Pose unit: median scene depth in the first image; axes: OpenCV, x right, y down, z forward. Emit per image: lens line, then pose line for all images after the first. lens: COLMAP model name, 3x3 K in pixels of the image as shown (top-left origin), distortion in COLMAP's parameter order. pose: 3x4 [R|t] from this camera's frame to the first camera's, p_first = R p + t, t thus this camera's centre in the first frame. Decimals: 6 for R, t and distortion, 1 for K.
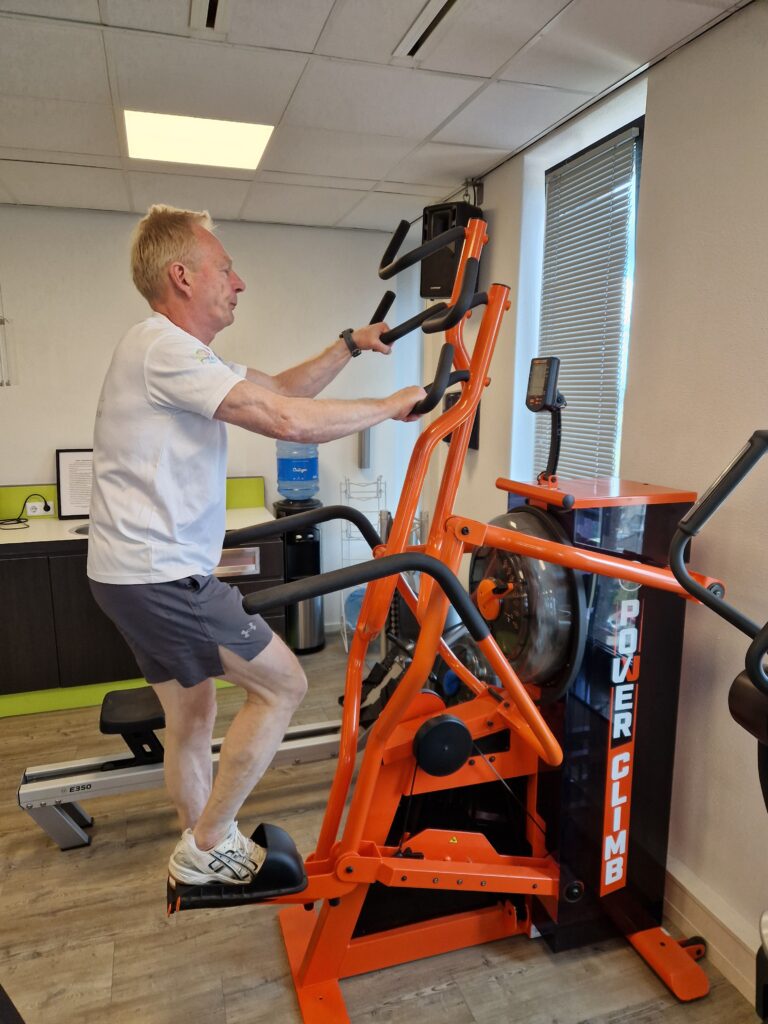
lens RADIAL K [[691.6, 0, 377.4], [0, 691.6, 513.9], [0, 0, 1]] dist [0.048100, -0.054839]
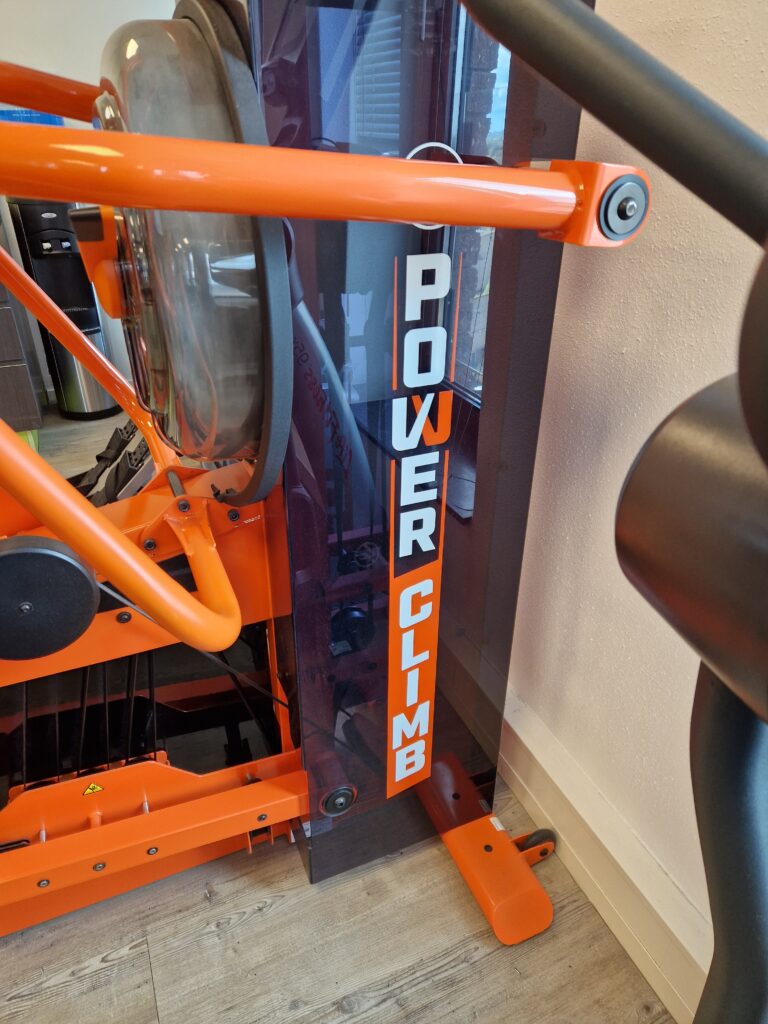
lens RADIAL K [[691.6, 0, 377.4], [0, 691.6, 513.9], [0, 0, 1]] dist [0.048100, -0.054839]
pose [[0.994380, -0.050159, 0.093230, 0.274817], [0.016296, 0.942660, 0.333356, 0.124377], [-0.104605, -0.329963, 0.938180, 0.538217]]
